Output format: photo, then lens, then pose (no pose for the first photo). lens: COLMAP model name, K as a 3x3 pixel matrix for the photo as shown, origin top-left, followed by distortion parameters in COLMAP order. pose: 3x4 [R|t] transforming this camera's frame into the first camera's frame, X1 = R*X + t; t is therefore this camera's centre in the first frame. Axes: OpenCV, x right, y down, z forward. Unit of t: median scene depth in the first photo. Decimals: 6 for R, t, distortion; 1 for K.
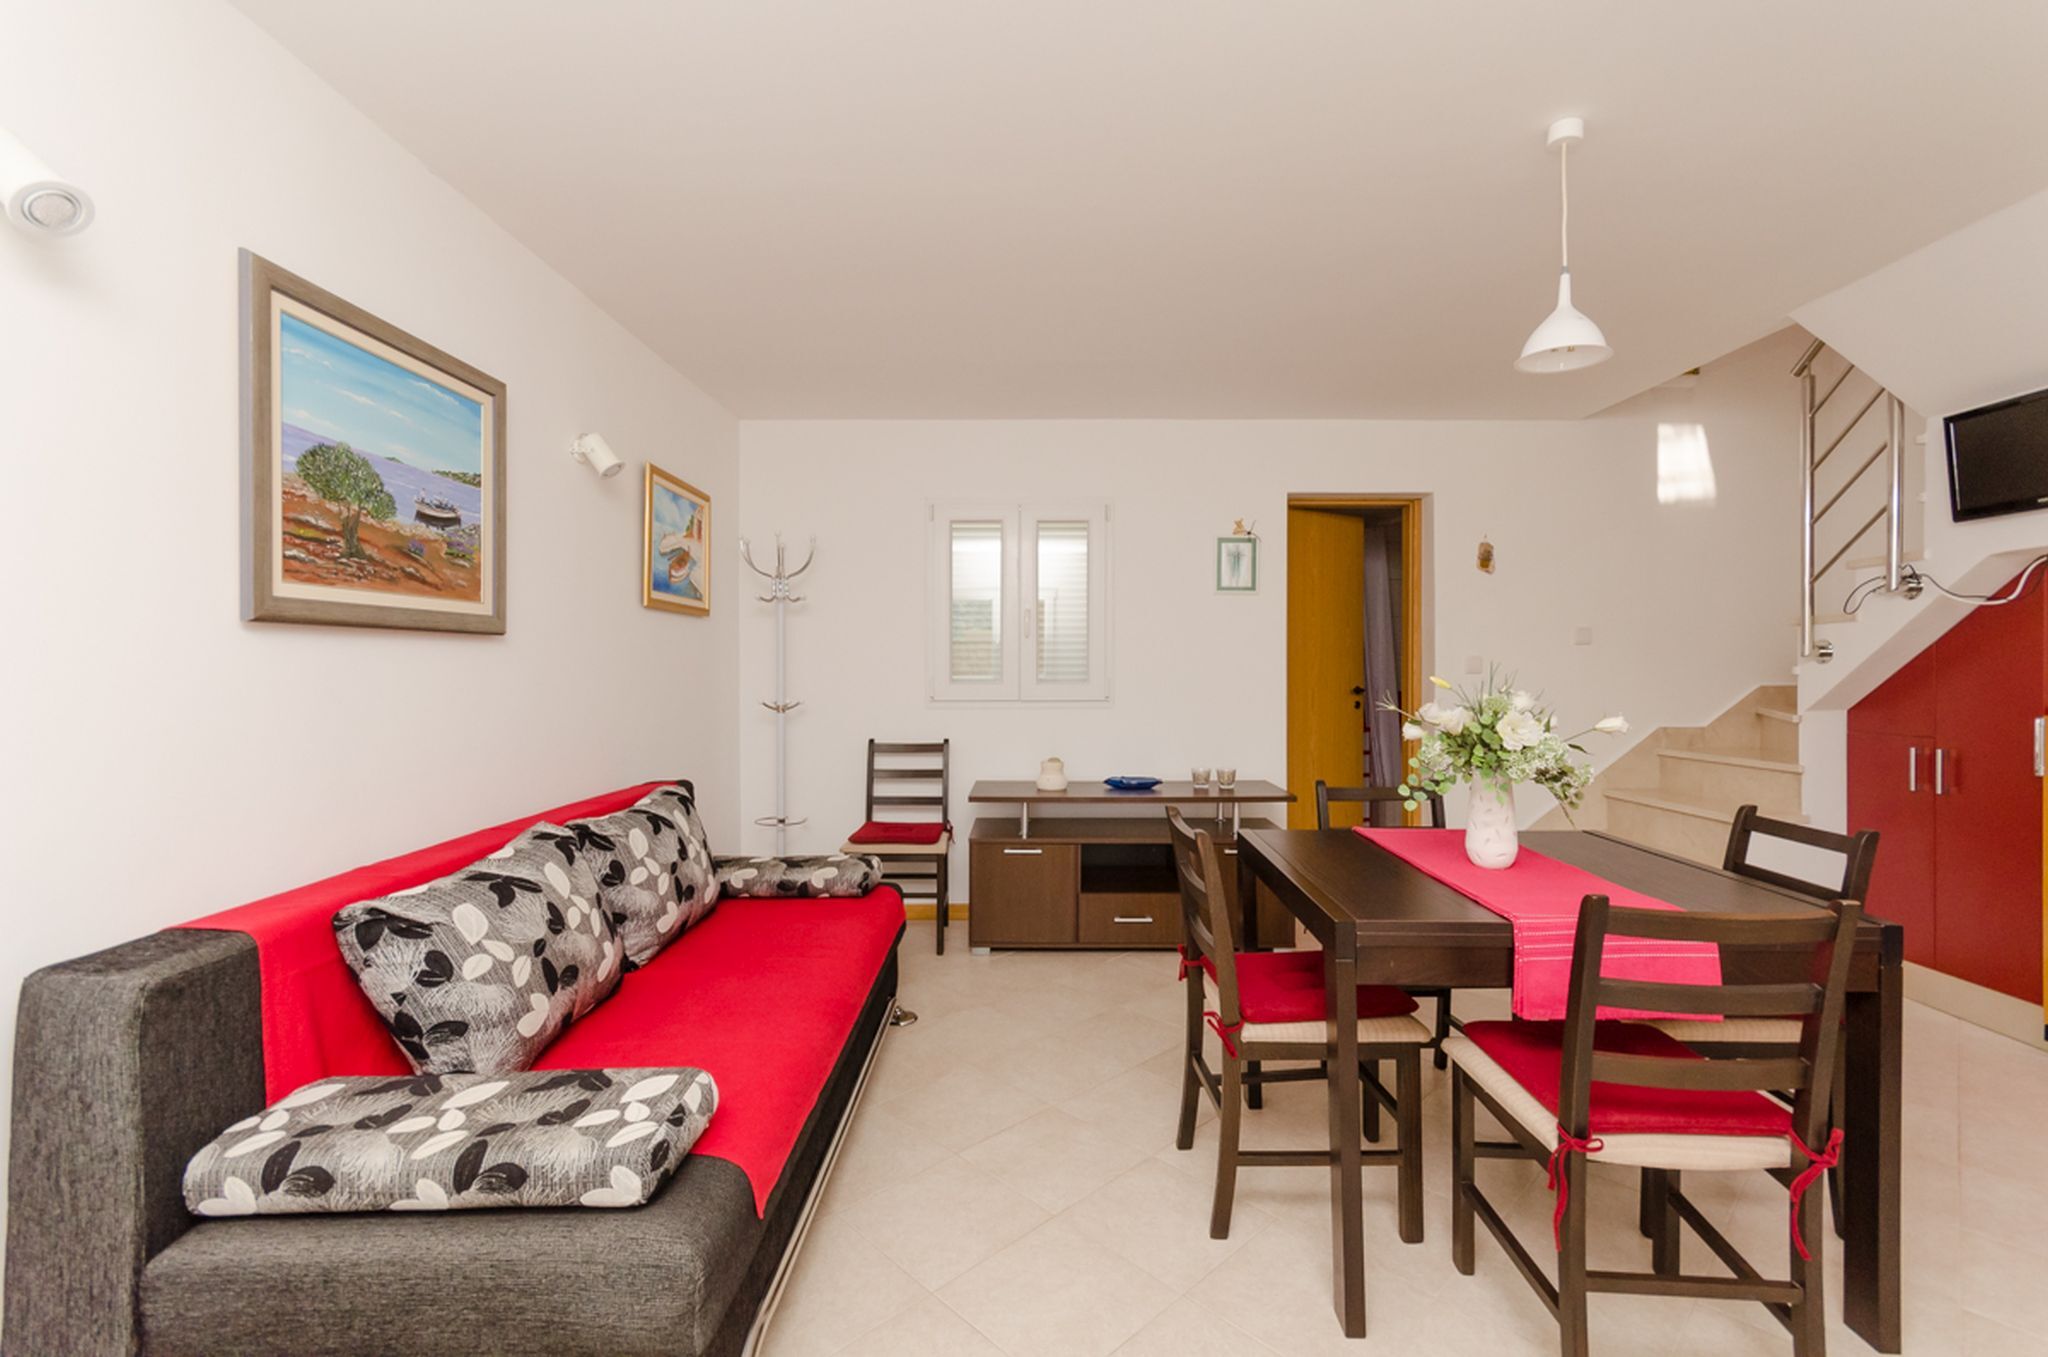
lens RADIAL K [[908.2, 0, 1040.5], [0, 908.2, 677.2], [0, 0, 1]] dist [0.001826, 0.000275]
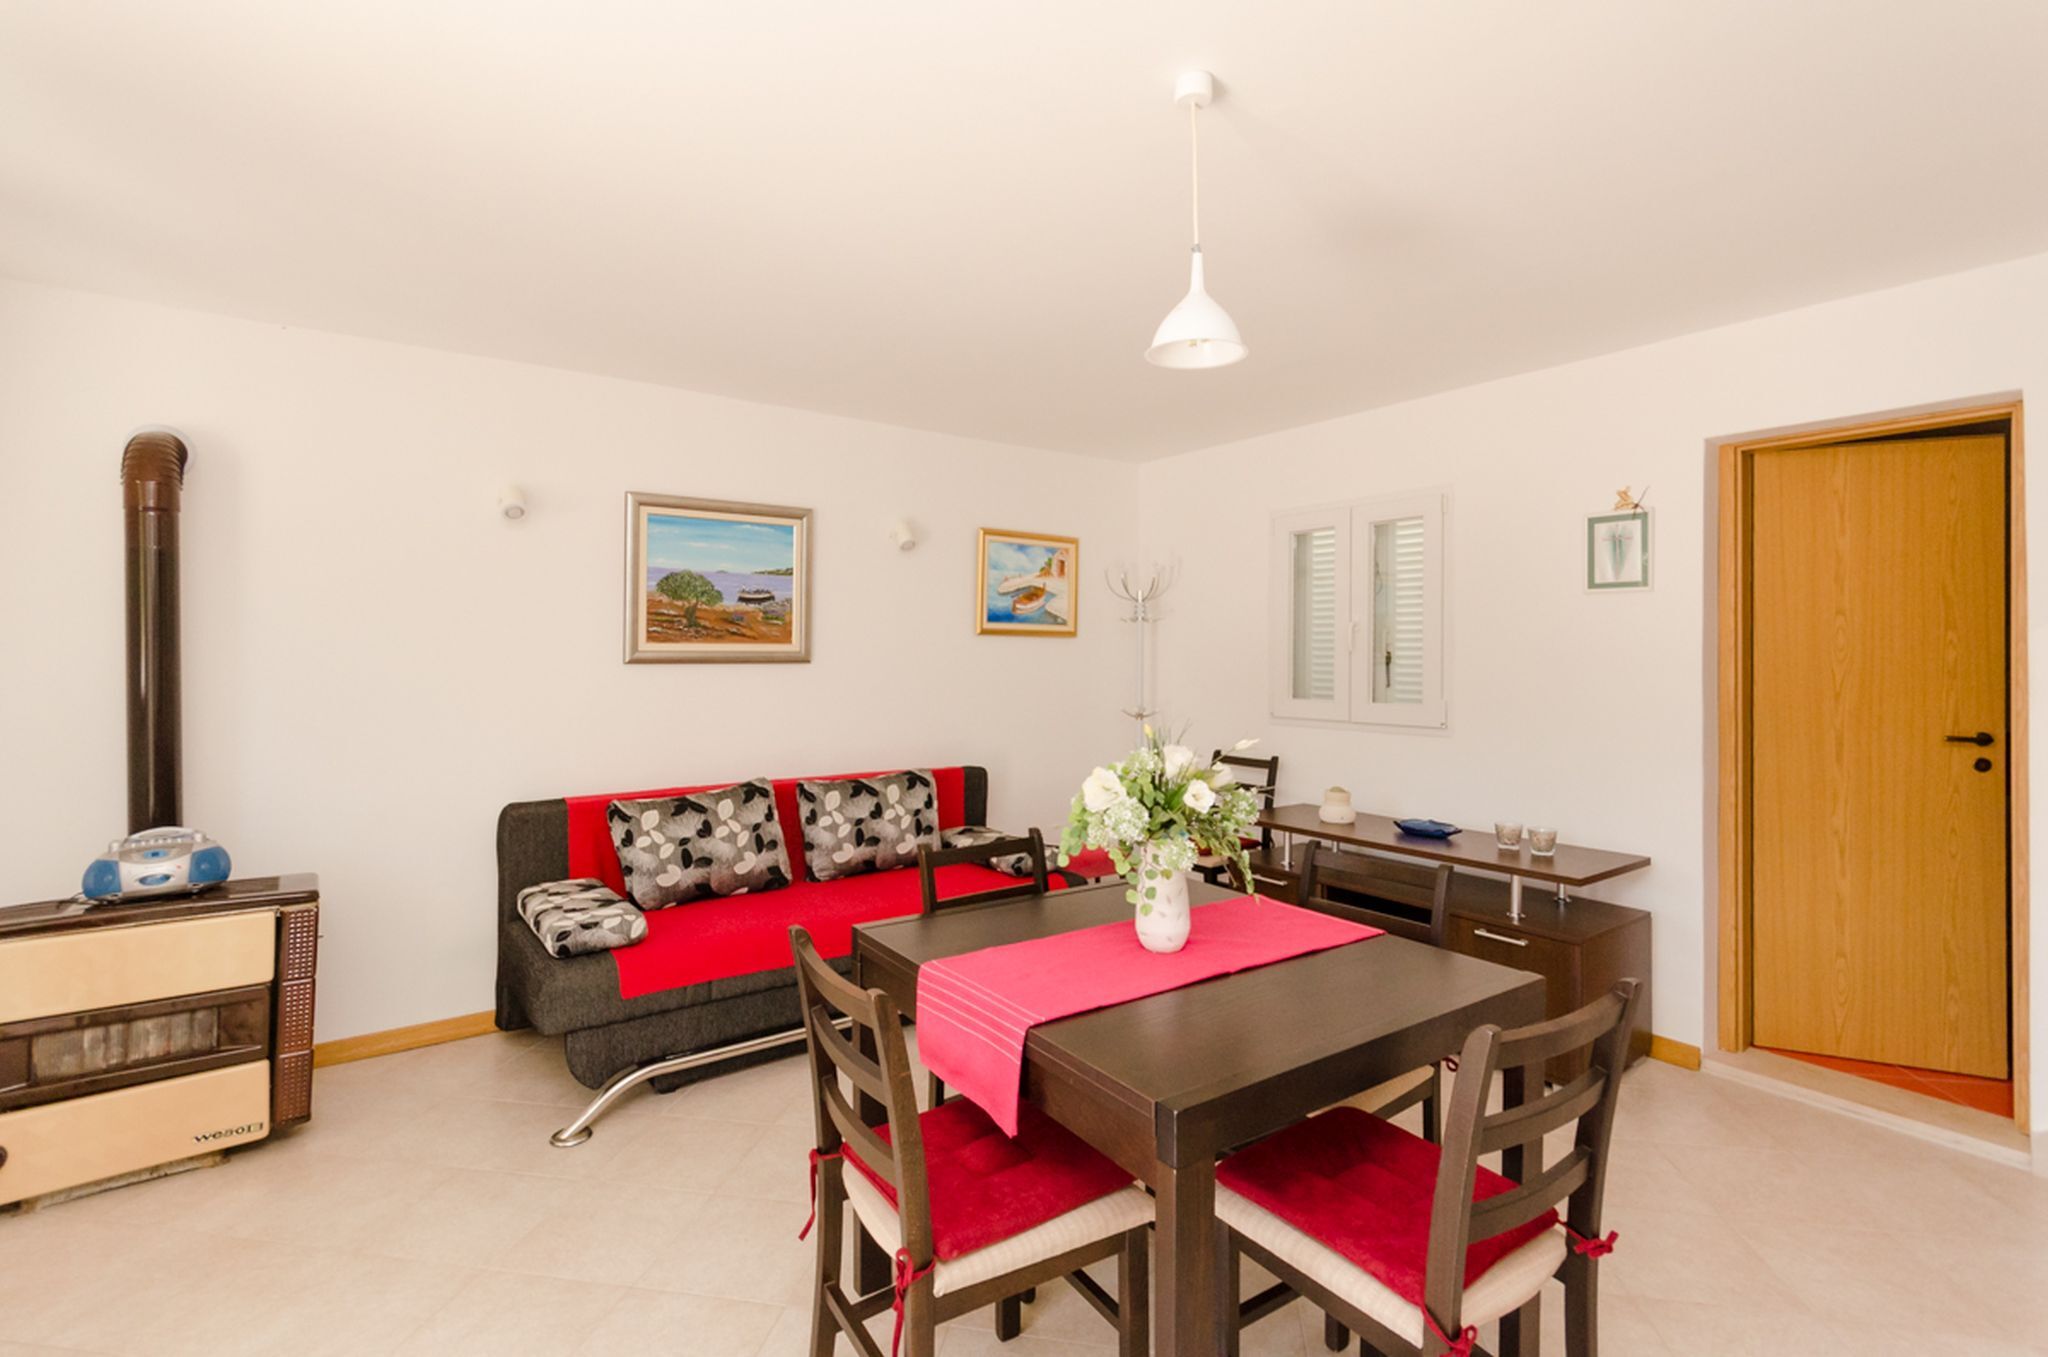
lens RADIAL K [[945.4, 0, 999.9], [0, 945.4, 642.2], [0, 0, 1]] dist [0.002221, 0.000076]
pose [[0.571598, -0.006839, -0.820505, 1.091867], [-0.013719, 0.999746, -0.017890, -0.063162], [0.820419, 0.021482, 0.571359, 0.336748]]
